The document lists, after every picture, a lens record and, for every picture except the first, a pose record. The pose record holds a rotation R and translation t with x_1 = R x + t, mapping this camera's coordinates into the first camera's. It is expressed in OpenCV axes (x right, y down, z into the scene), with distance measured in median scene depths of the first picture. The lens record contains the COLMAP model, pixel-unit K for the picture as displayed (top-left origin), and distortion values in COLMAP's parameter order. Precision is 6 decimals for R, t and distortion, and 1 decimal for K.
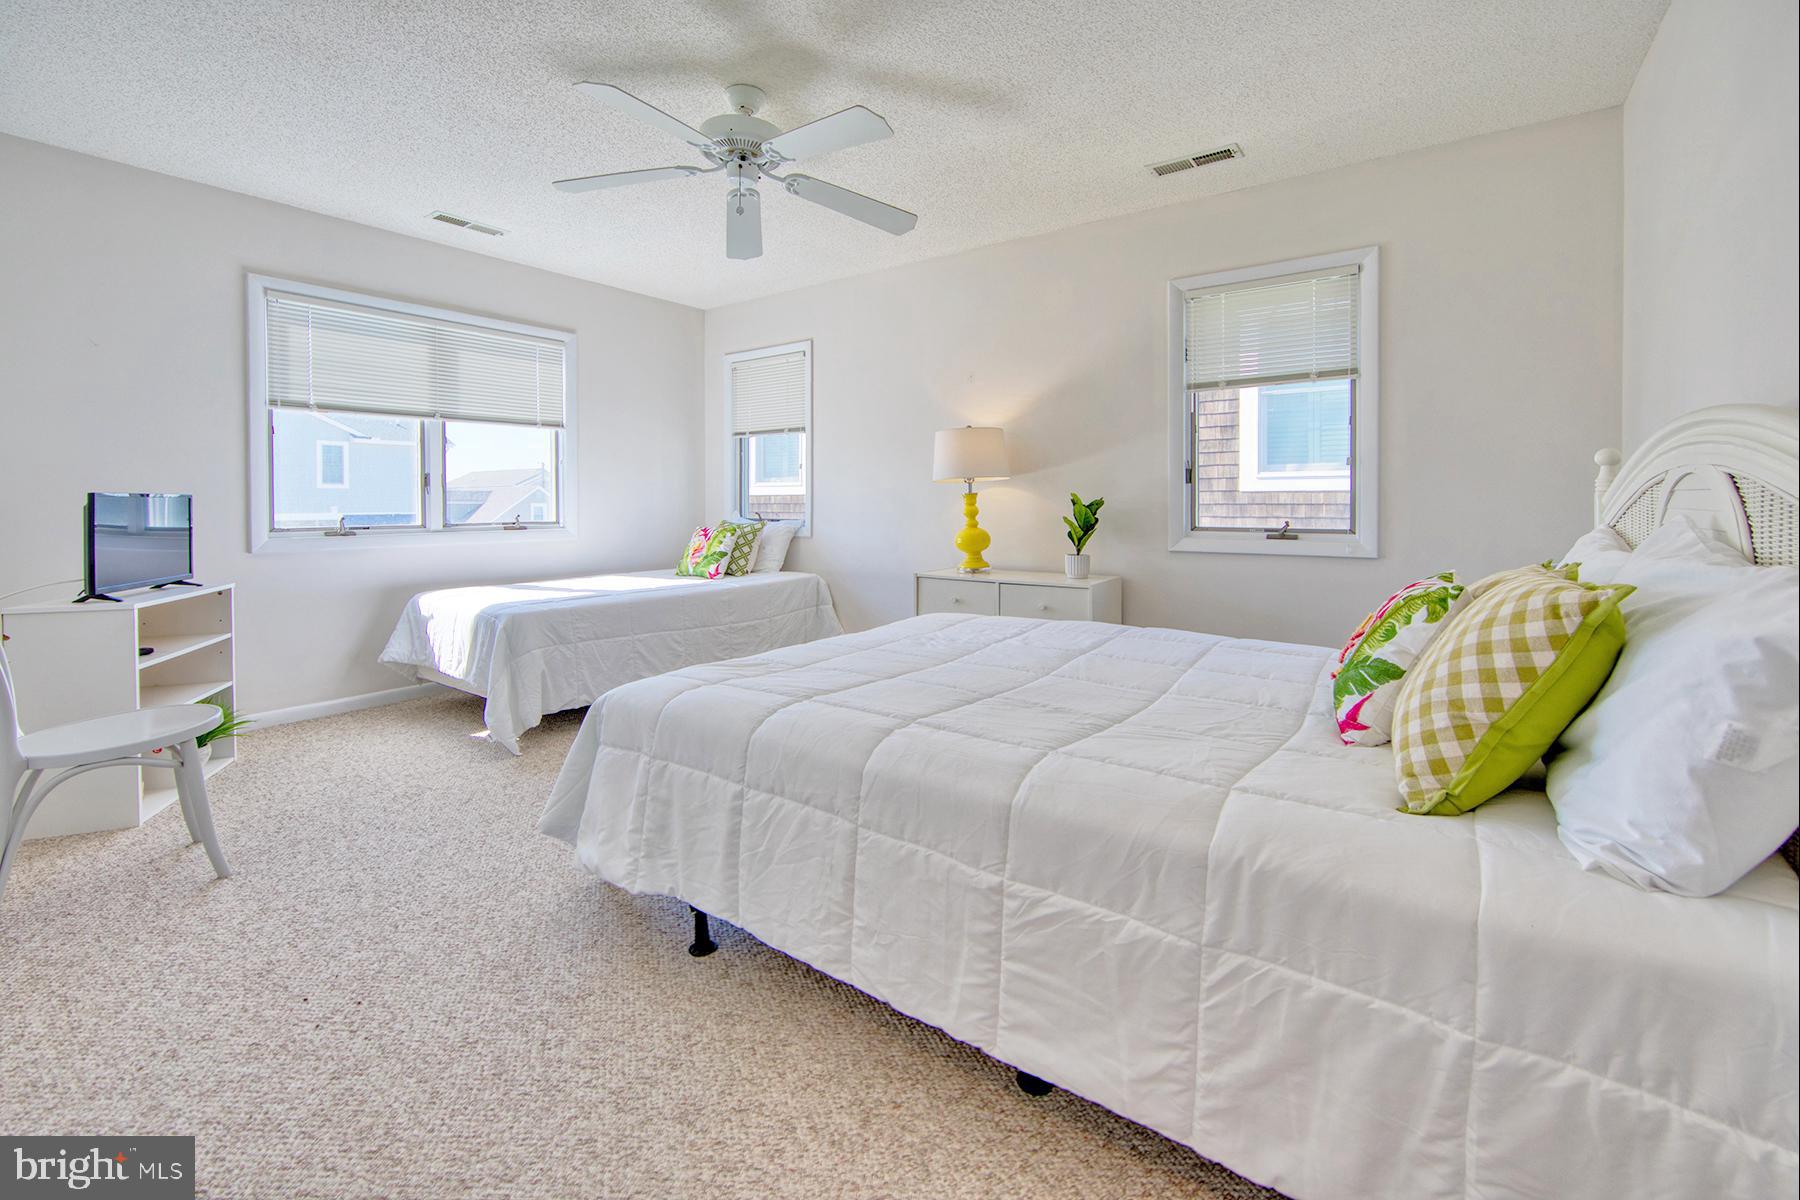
lens RADIAL K [[735.6, 0, 884.7], [0, 735.6, 596.1], [0, 0, 1]] dist [-0.010654, 0.000282]
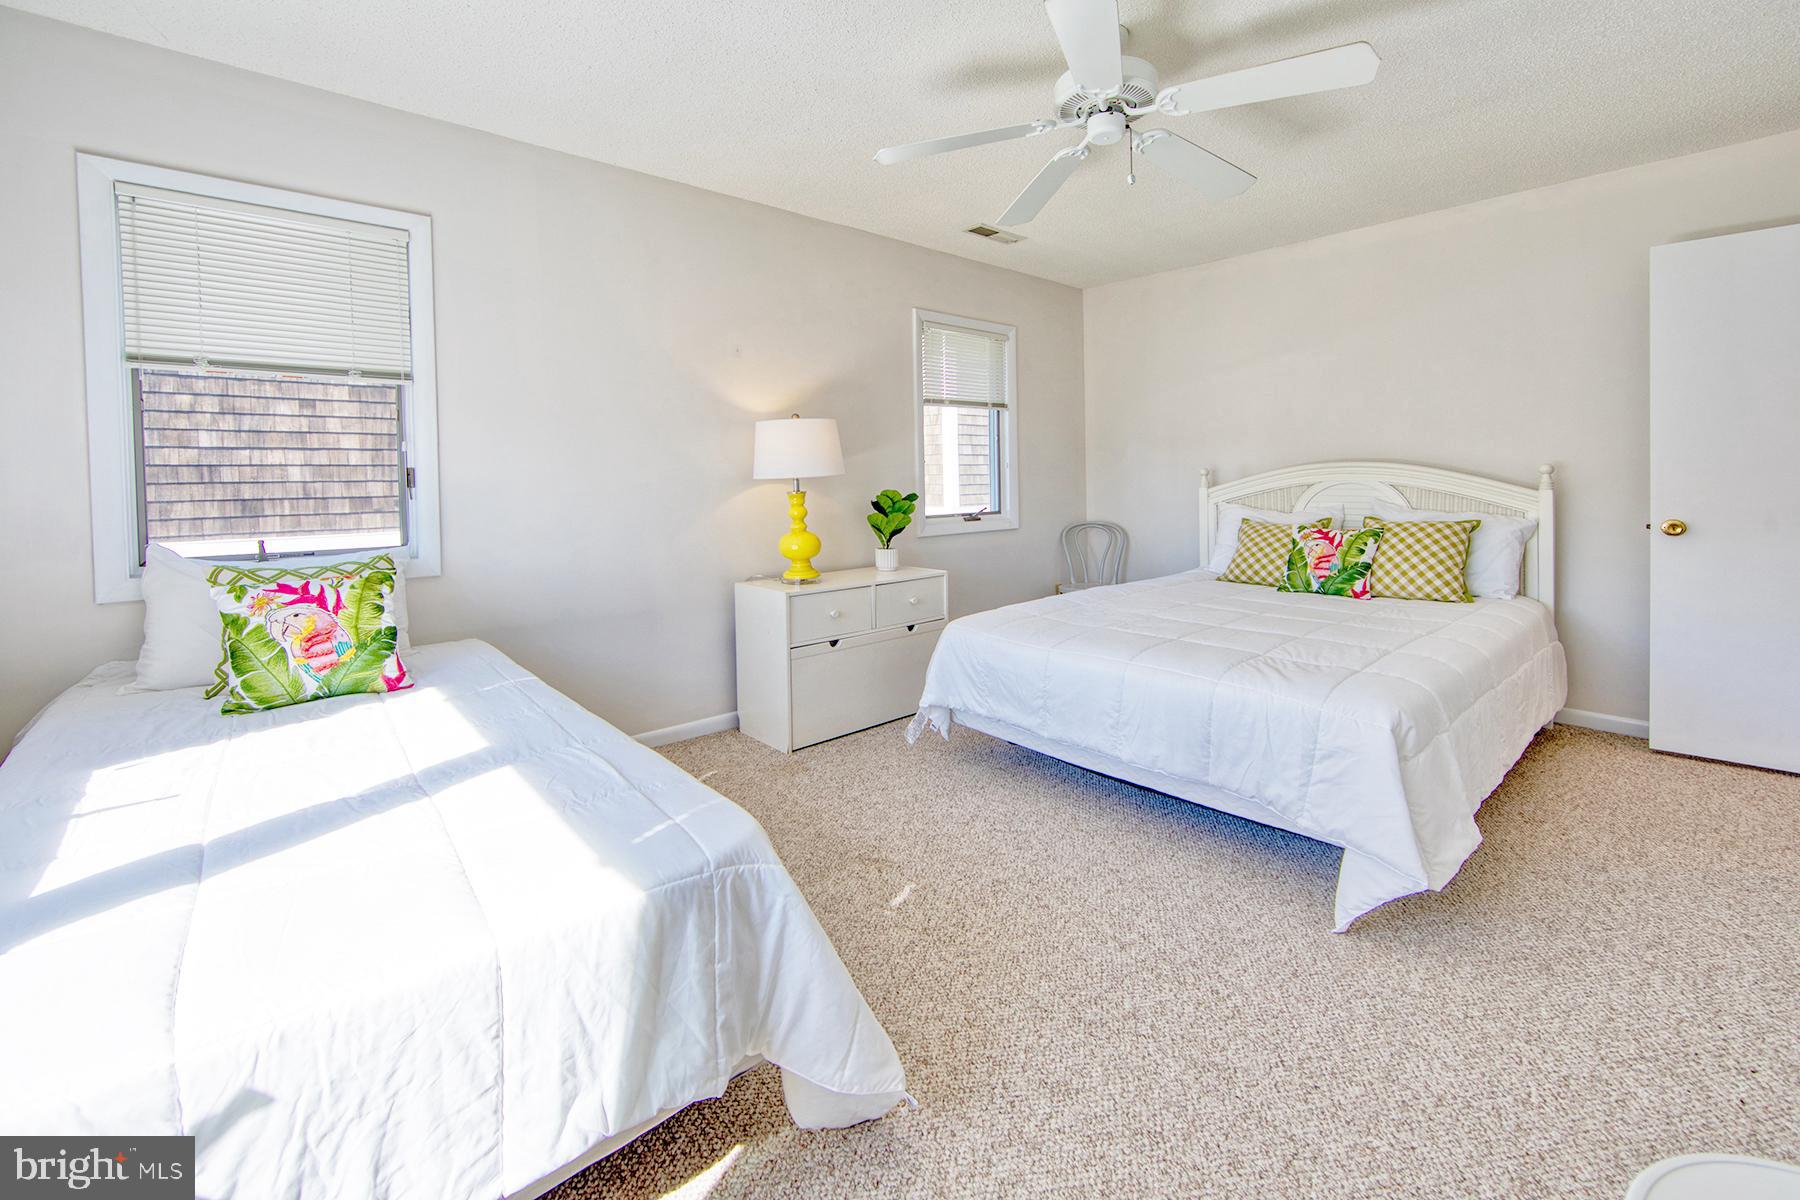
lens RADIAL K [[735.6, 0, 884.7], [0, 735.6, 596.1], [0, 0, 1]] dist [-0.010654, 0.000282]
pose [[0.229571, -0.160805, 0.959916, -0.891562], [0.132890, 0.982200, 0.132756, -0.150999], [-0.964177, 0.097086, 0.246854, 0.868280]]
